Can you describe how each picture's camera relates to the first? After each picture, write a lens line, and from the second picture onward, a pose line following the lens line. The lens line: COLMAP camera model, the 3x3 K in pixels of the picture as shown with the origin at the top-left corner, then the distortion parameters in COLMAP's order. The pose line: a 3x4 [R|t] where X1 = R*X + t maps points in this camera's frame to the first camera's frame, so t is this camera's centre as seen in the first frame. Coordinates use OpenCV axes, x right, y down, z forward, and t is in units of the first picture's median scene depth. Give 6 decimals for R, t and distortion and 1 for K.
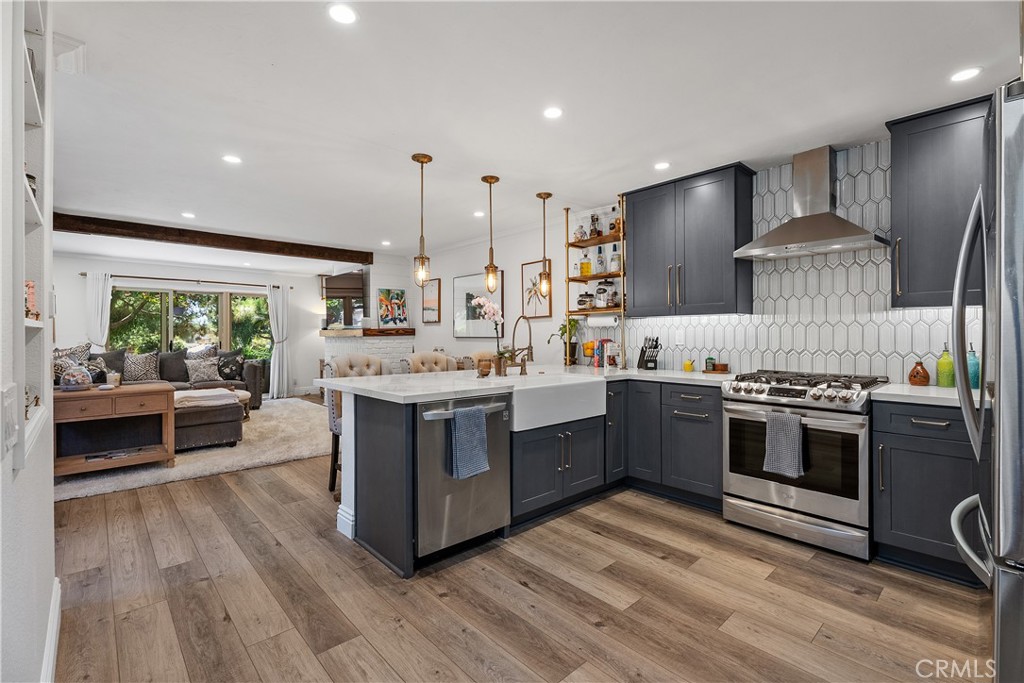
lens RADIAL K [[456.5, 0, 513.6], [0, 456.5, 336.5], [0, 0, 1]] dist [0.000614, -0.001643]
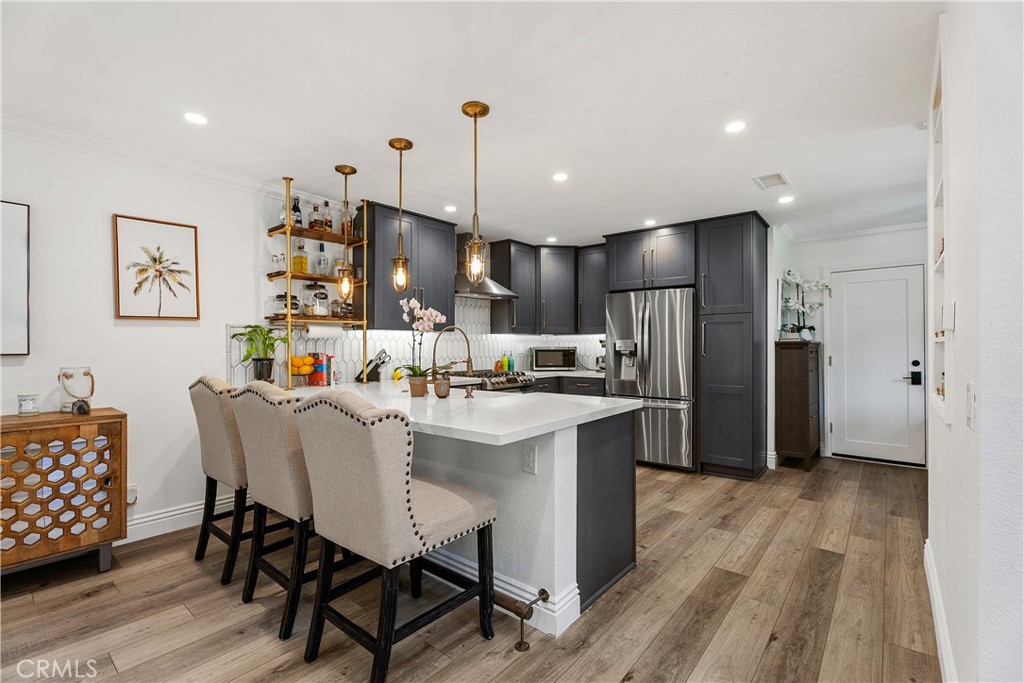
lens RADIAL K [[456.5, 0, 513.7], [0, 456.5, 343.4], [0, 0, 1]] dist [0.000614, -0.001643]
pose [[-0.136436, 0.006312, 0.990629, -0.899446], [0.006427, 0.999964, -0.005486, -0.006322], [-0.990628, 0.005618, -0.136472, 0.991772]]
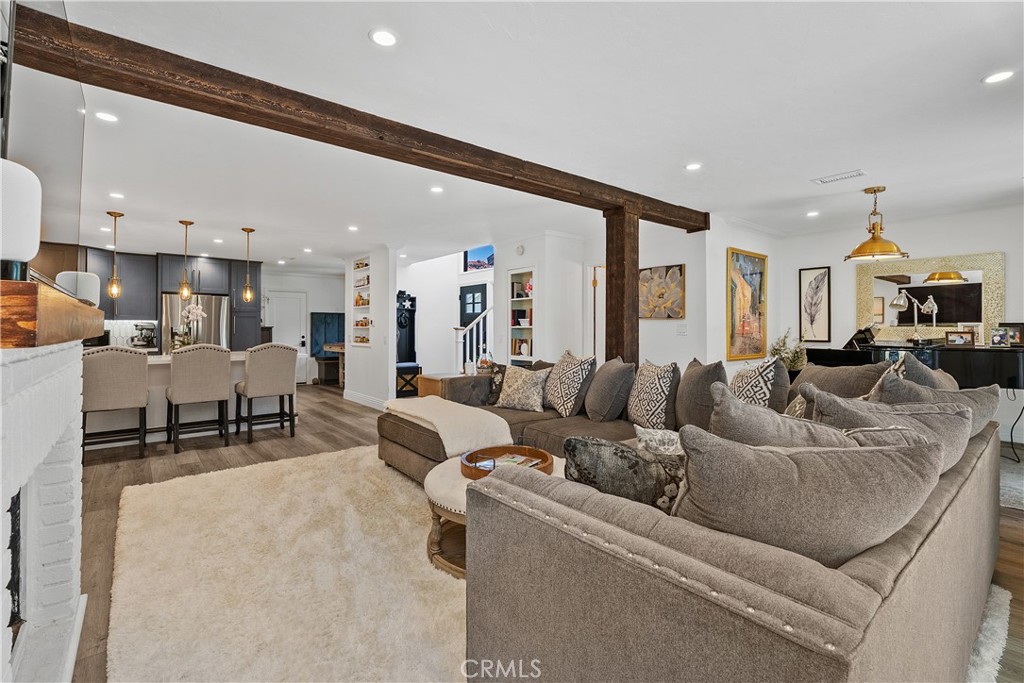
lens RADIAL K [[456.5, 0, 503.2], [0, 456.5, 327.5], [0, 0, 1]] dist [0.000614, -0.001643]
pose [[-0.997589, 0.000995, 0.069391, -1.247337], [0.001065, 0.999999, 0.000972, -0.011058], [-0.069390, 0.001043, -0.997589, 2.564038]]
